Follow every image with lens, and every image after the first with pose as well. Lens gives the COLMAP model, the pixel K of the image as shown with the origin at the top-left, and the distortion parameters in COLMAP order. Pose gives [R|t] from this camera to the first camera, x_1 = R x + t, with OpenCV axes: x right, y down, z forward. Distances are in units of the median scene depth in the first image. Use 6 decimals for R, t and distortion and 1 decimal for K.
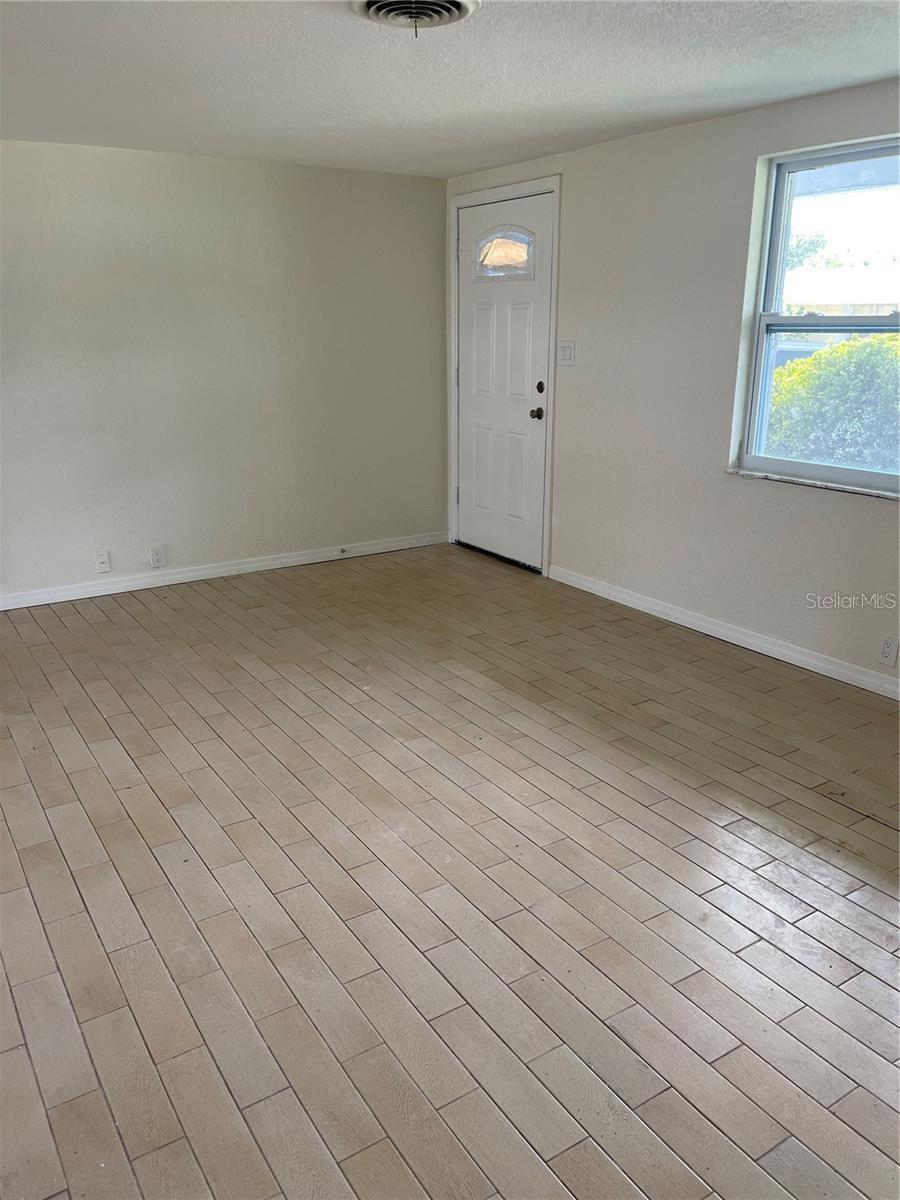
lens RADIAL K [[905.8, 0, 450.0], [0, 905.8, 600.8], [0, 0, 1]] dist [-0.023395, -0.005242]
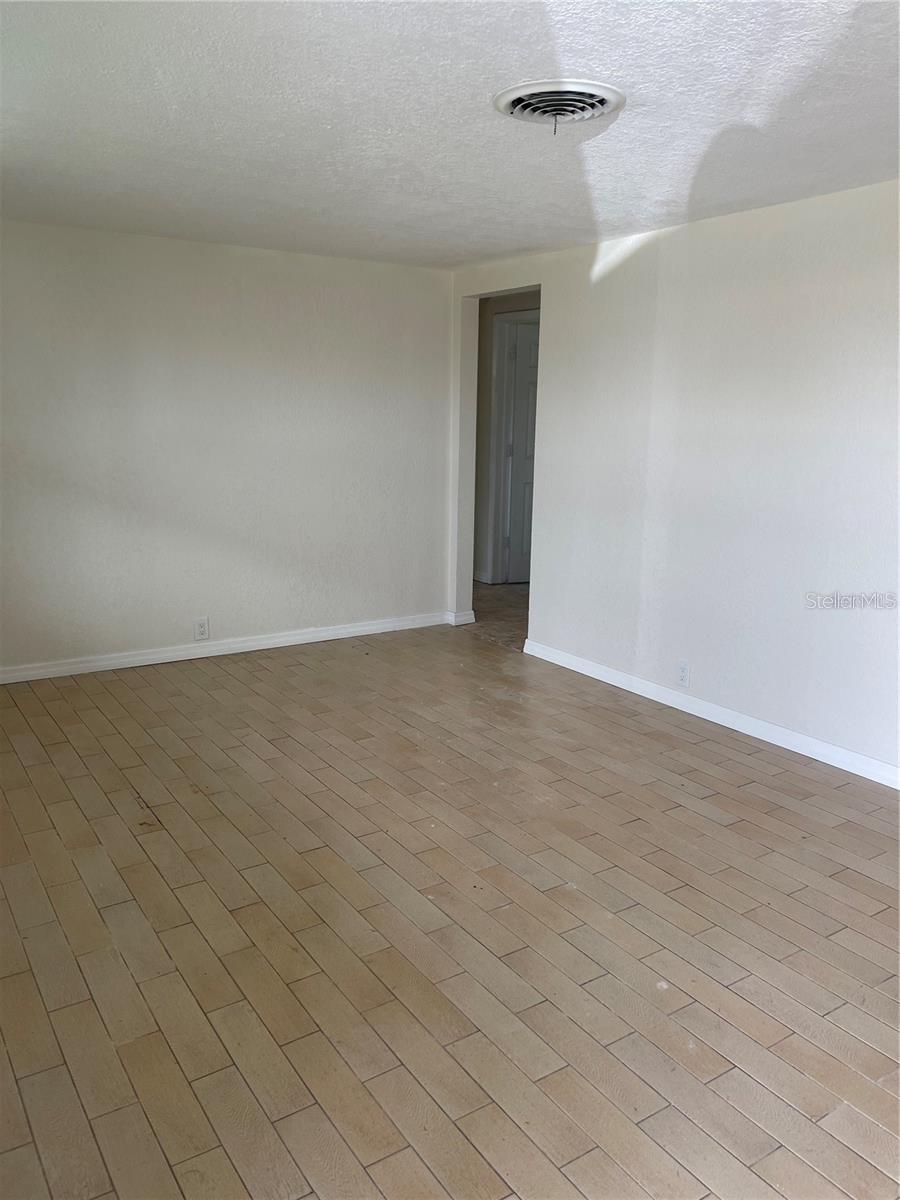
lens RADIAL K [[905.8, 0, 449.6], [0, 905.8, 599.9], [0, 0, 1]] dist [-0.023395, -0.005242]
pose [[-0.999829, -0.004020, -0.018069, 0.075391], [-0.012196, 0.877387, 0.479629, -0.498391], [0.013925, 0.479767, -0.877285, 1.648861]]
